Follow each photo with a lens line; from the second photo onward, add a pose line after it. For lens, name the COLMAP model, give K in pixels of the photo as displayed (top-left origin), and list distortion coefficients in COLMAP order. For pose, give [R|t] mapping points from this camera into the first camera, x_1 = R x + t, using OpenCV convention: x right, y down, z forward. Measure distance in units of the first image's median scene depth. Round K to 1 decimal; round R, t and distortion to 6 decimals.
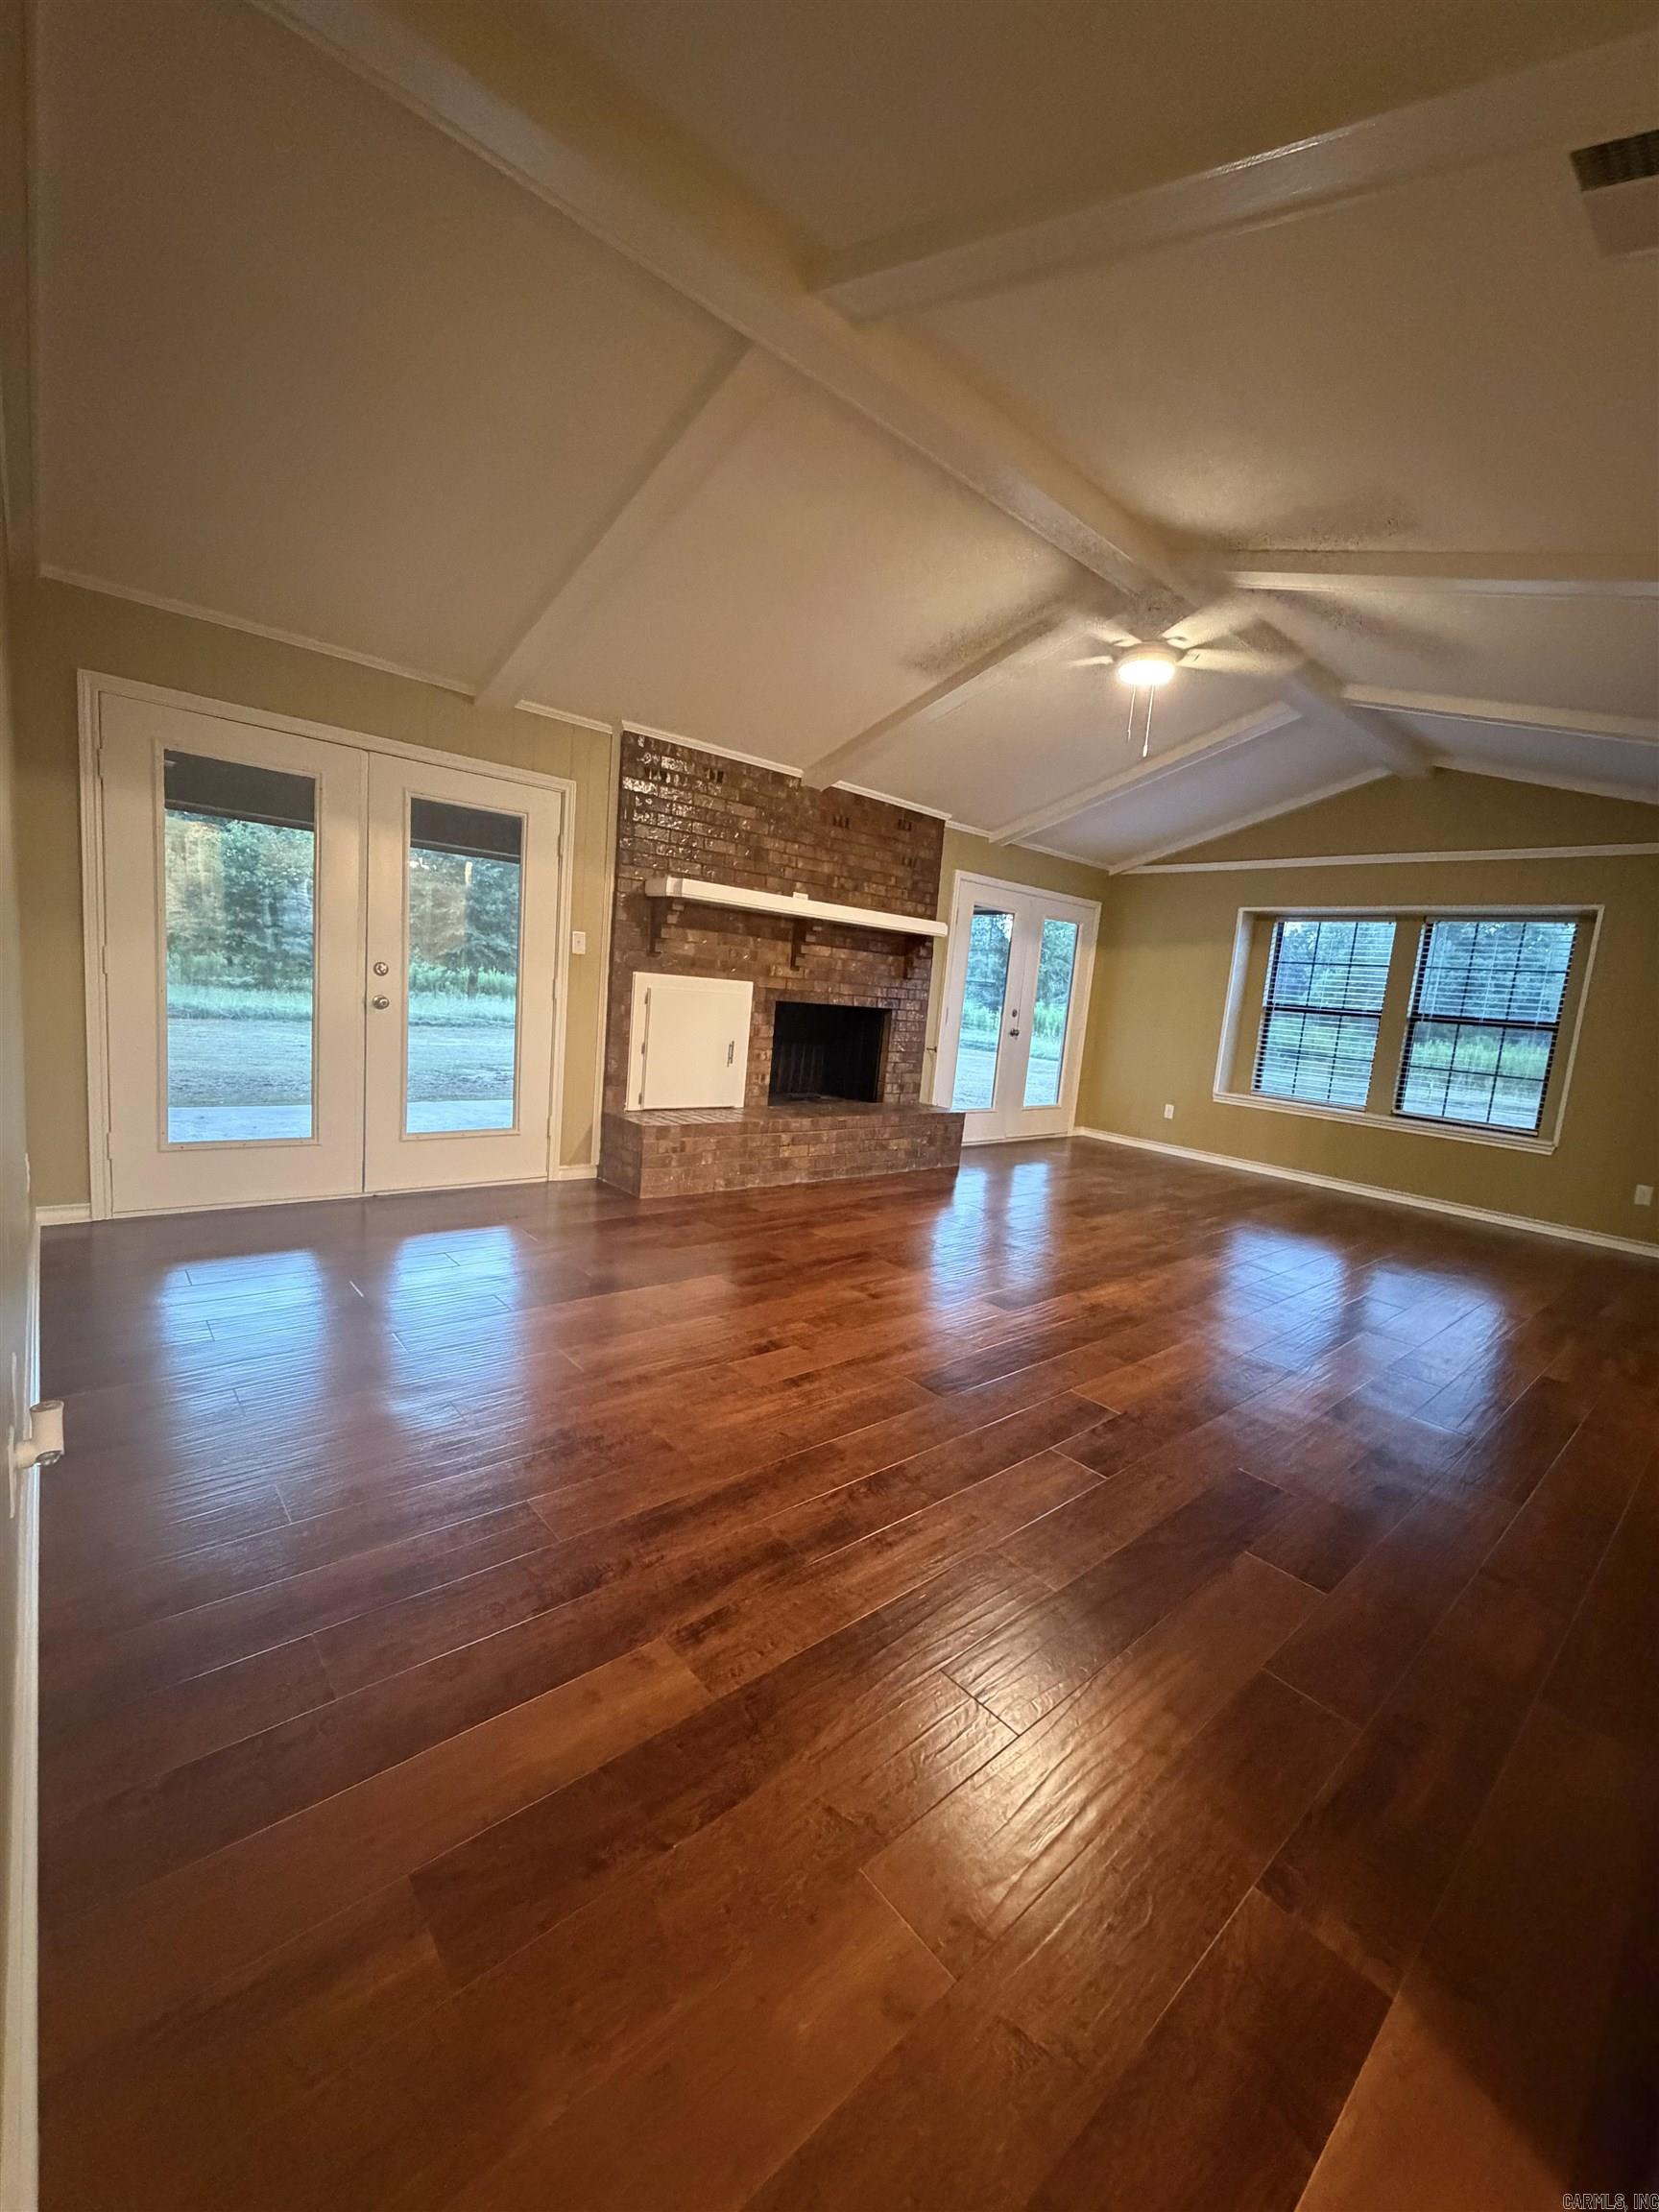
lens RADIAL K [[881.4, 0, 829.5], [0, 881.4, 1106.0], [0, 0, 1]] dist [0.002036, 0.000080]
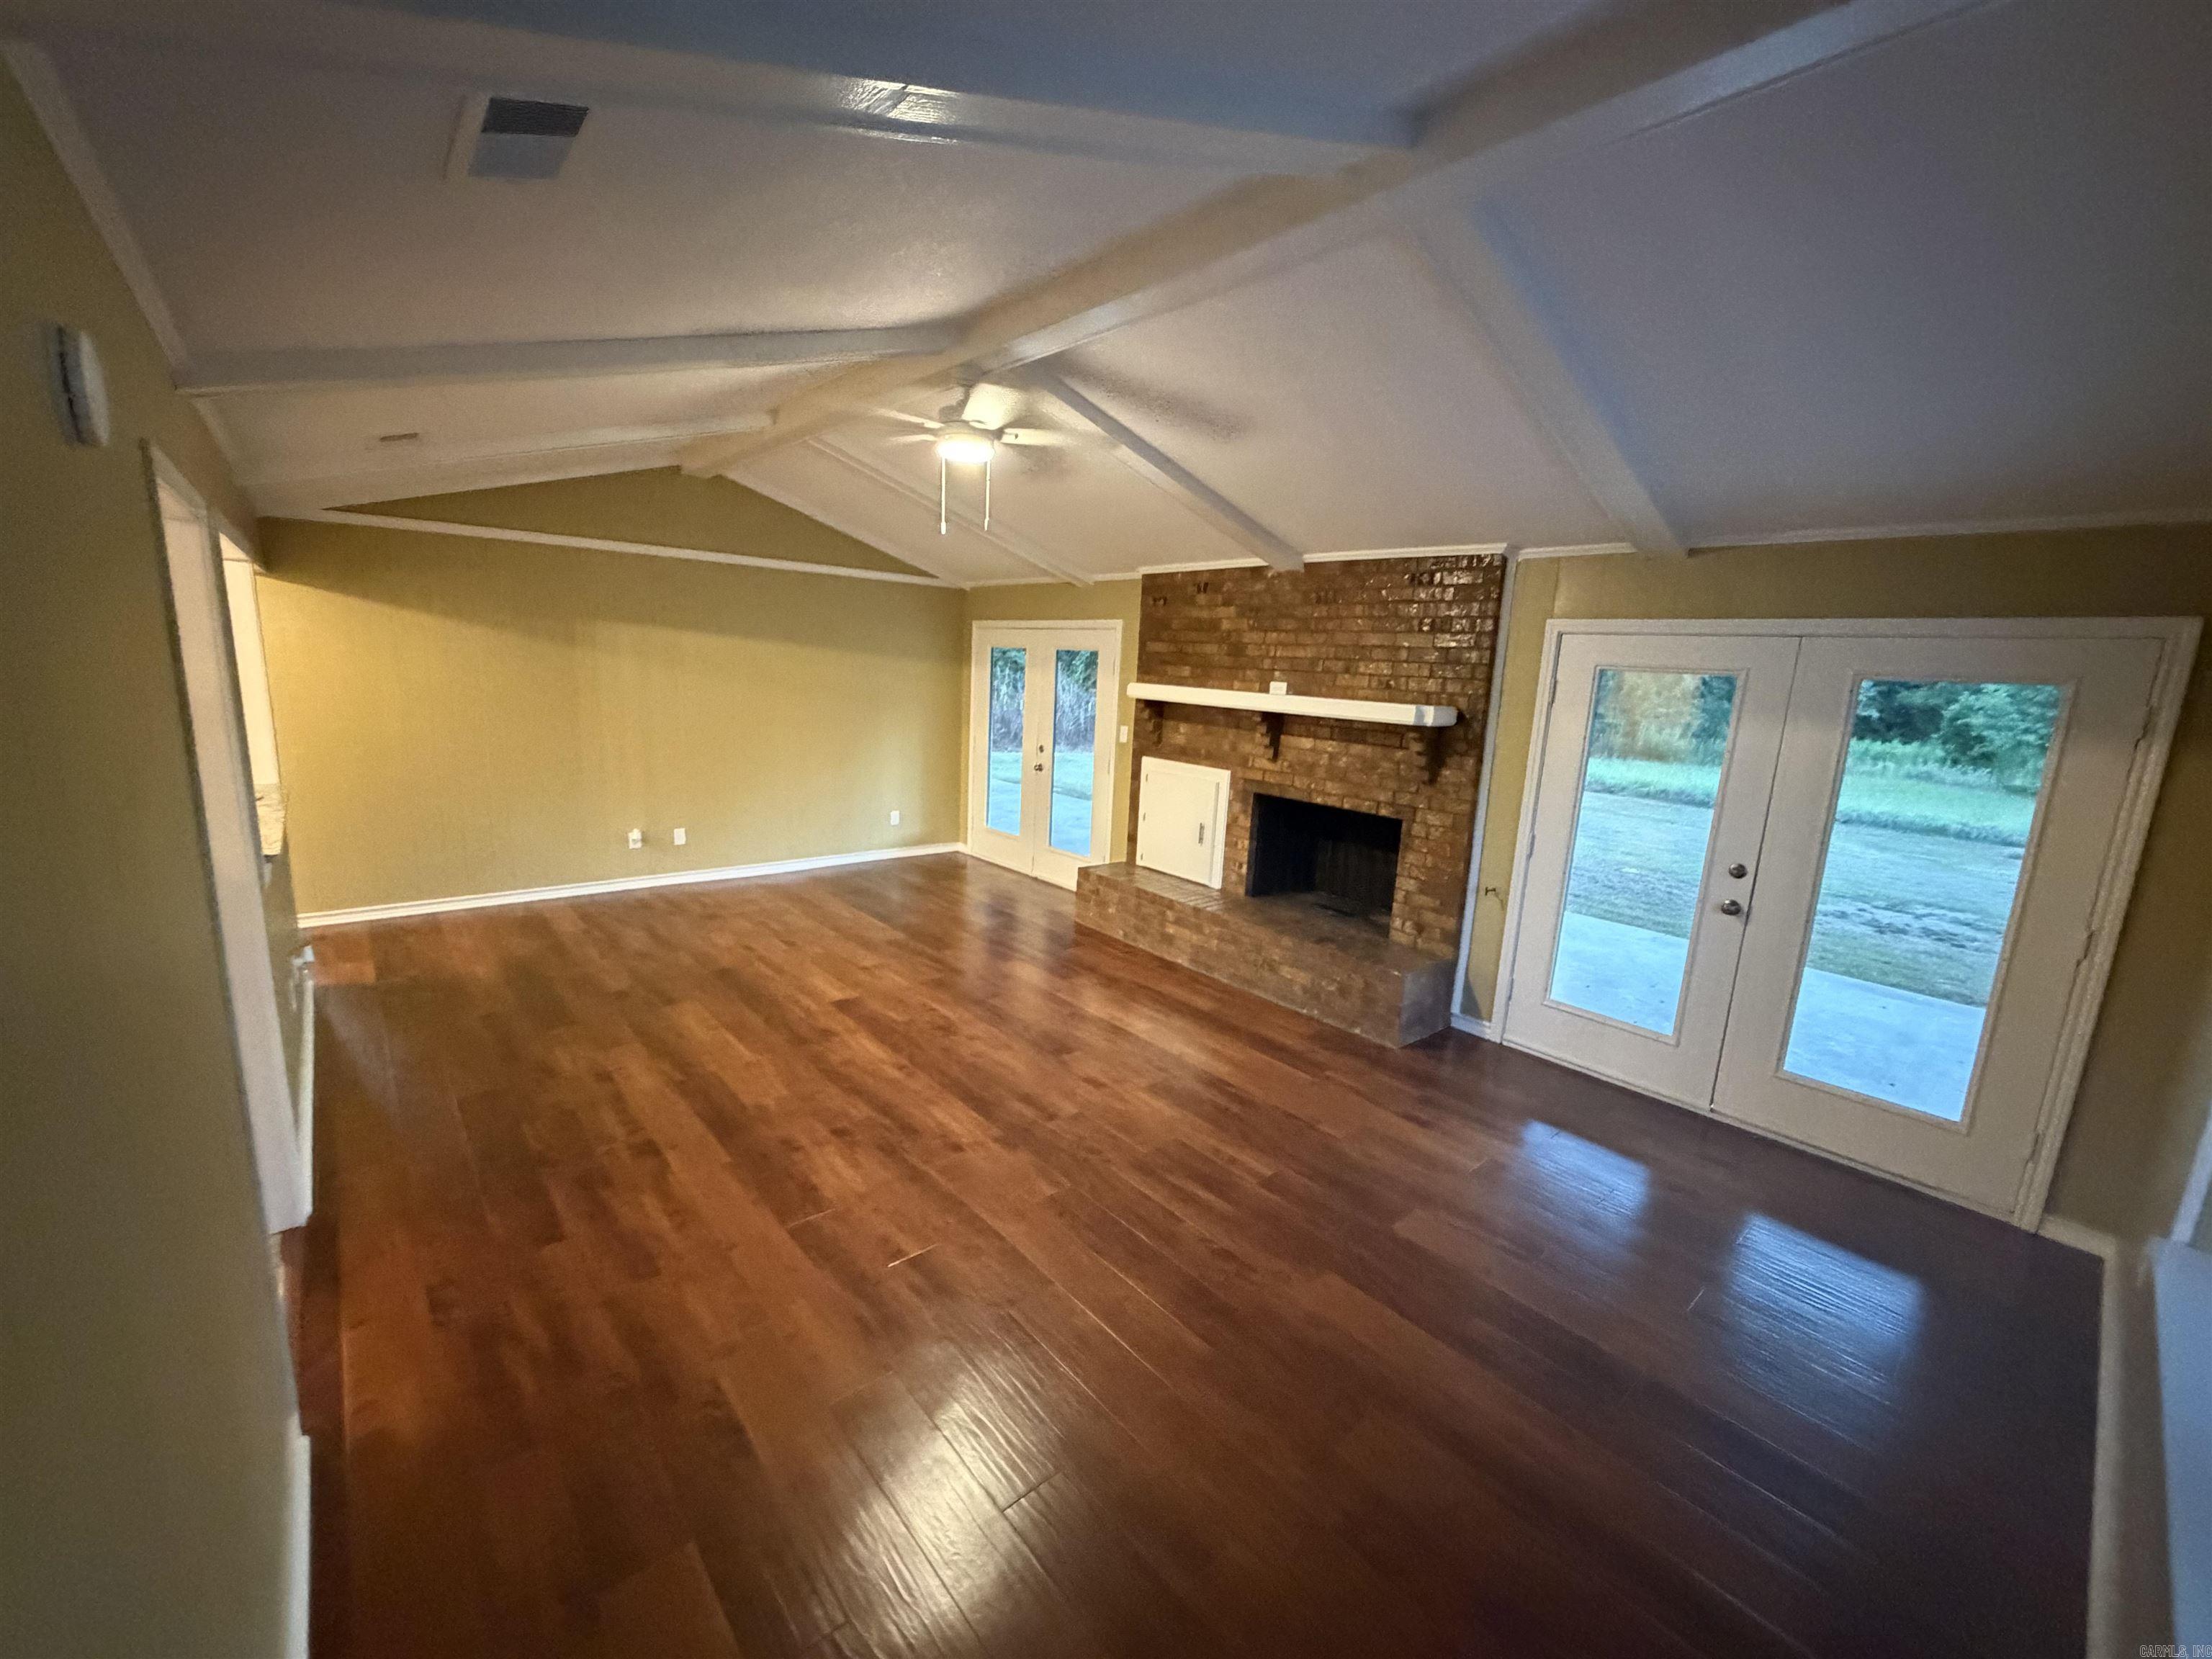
lens RADIAL K [[881.4, 0, 1106.0], [0, 881.4, 829.5], [0, 0, 1]] dist [0.002036, 0.000080]
pose [[0.004772, 0.099372, -0.995039, 0.935300], [-0.189977, 0.977019, 0.096661, -0.143192], [0.981777, 0.188573, 0.023541, 0.827882]]
